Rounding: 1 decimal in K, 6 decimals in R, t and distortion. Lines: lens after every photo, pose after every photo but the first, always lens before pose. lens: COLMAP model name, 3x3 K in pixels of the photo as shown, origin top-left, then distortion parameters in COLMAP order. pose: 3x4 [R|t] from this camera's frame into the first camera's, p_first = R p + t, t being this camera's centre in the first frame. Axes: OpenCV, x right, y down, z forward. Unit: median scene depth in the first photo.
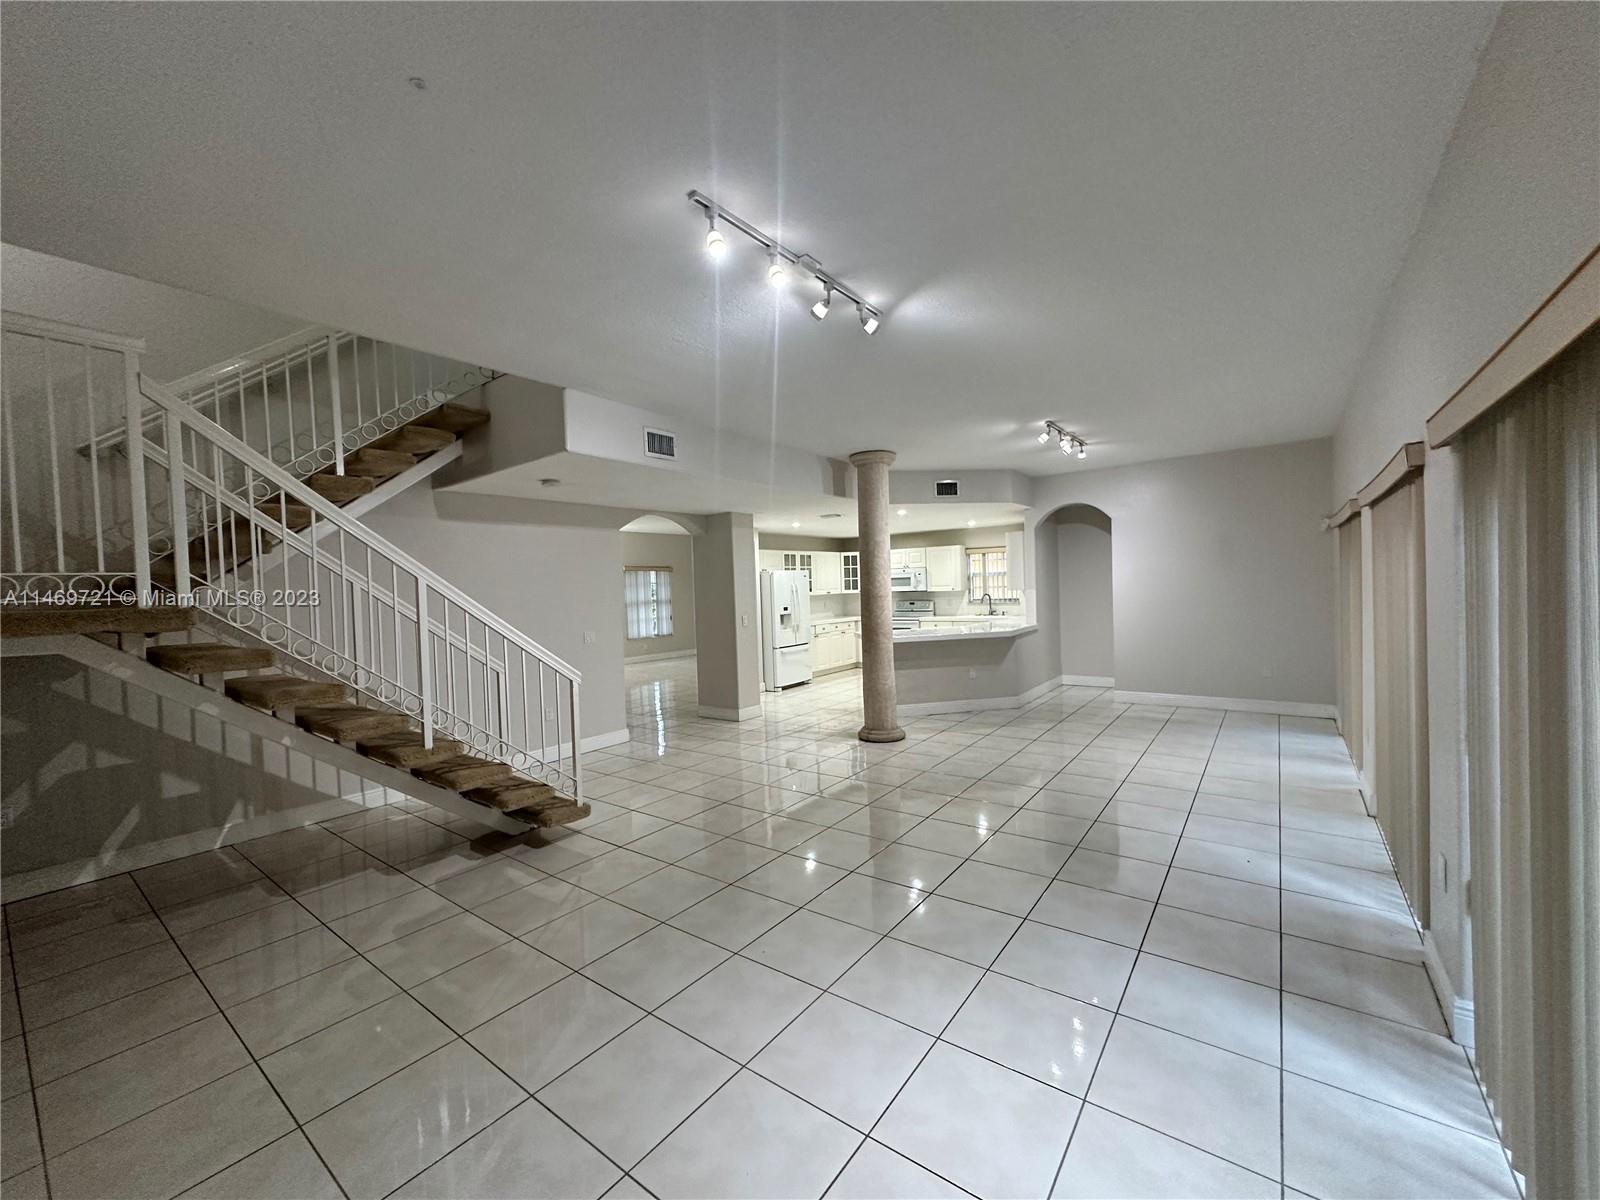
lens RADIAL K [[638.0, 0, 796.8], [0, 638.0, 603.5], [0, 0, 1]] dist [0.001322, 0.000304]
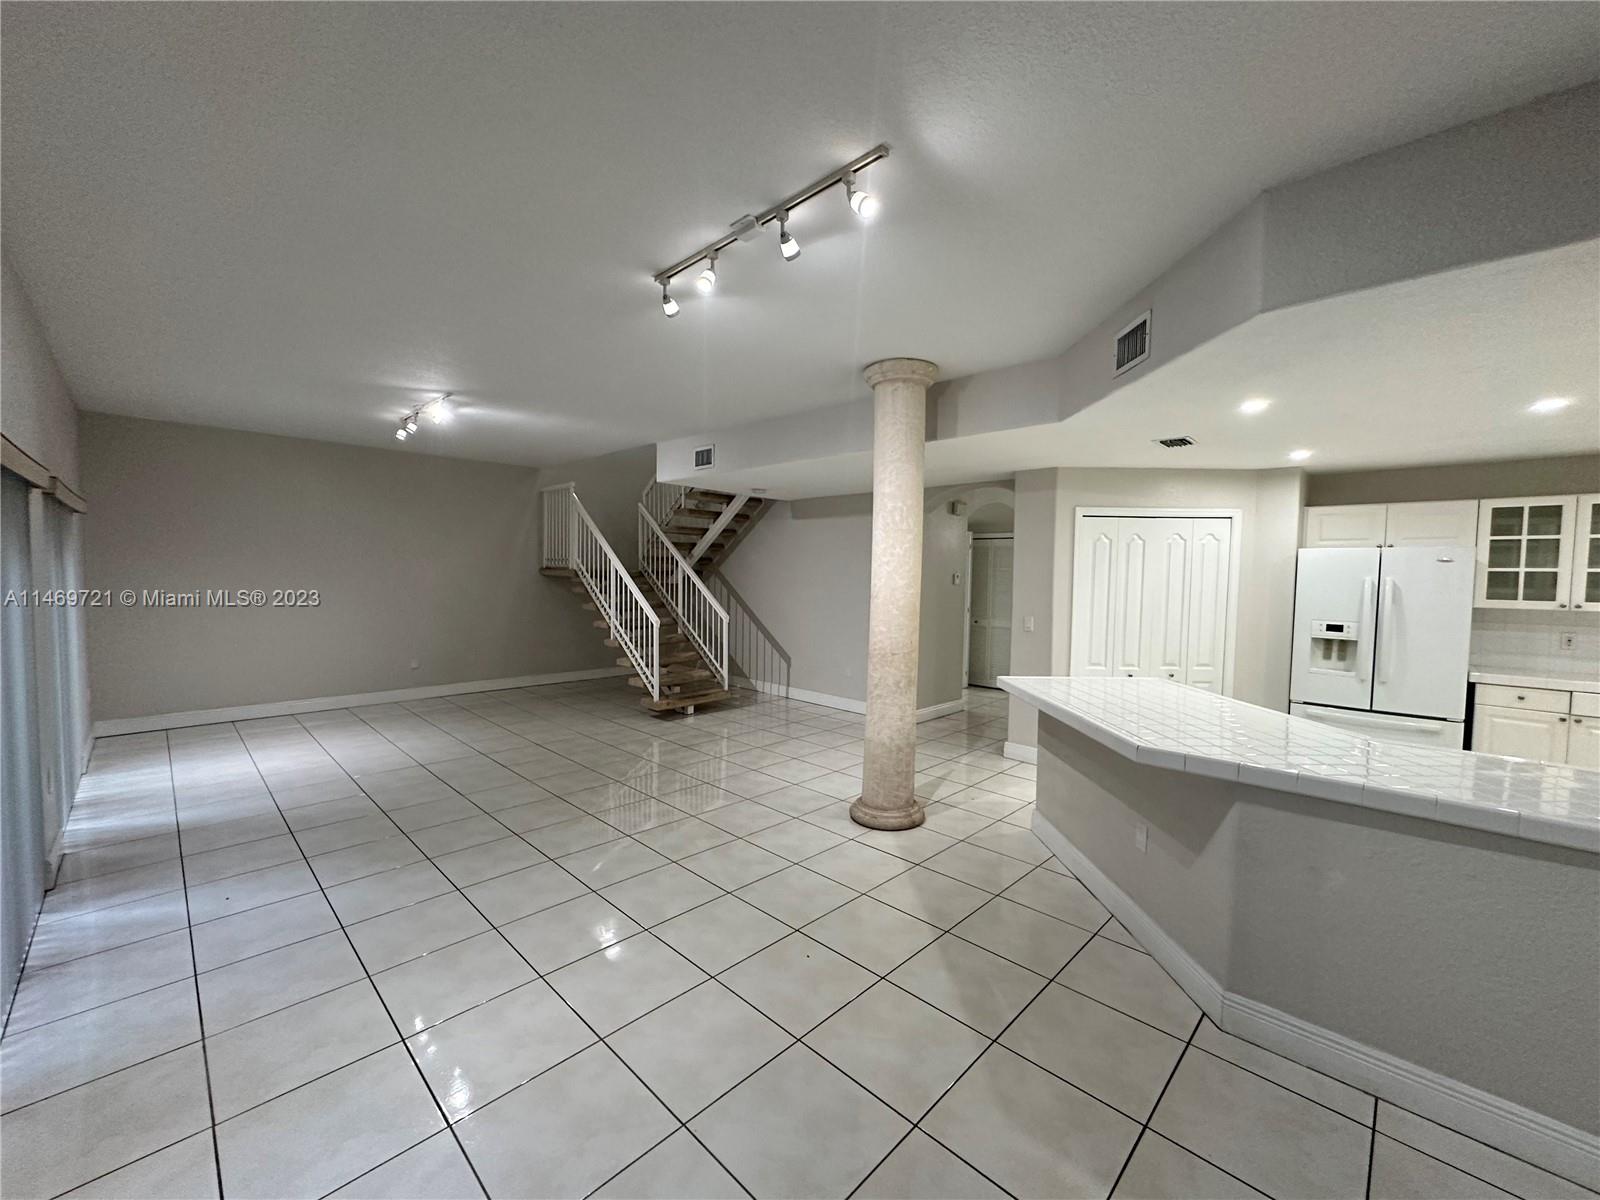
lens RADIAL K [[638.0, 0, 796.8], [0, 638.0, 603.5], [0, 0, 1]] dist [0.001322, 0.000304]
pose [[-0.127810, 0.080298, -0.988543, 0.982987], [-0.037000, 0.995637, 0.085658, -0.069740], [0.991108, 0.047524, -0.124281, 1.267725]]
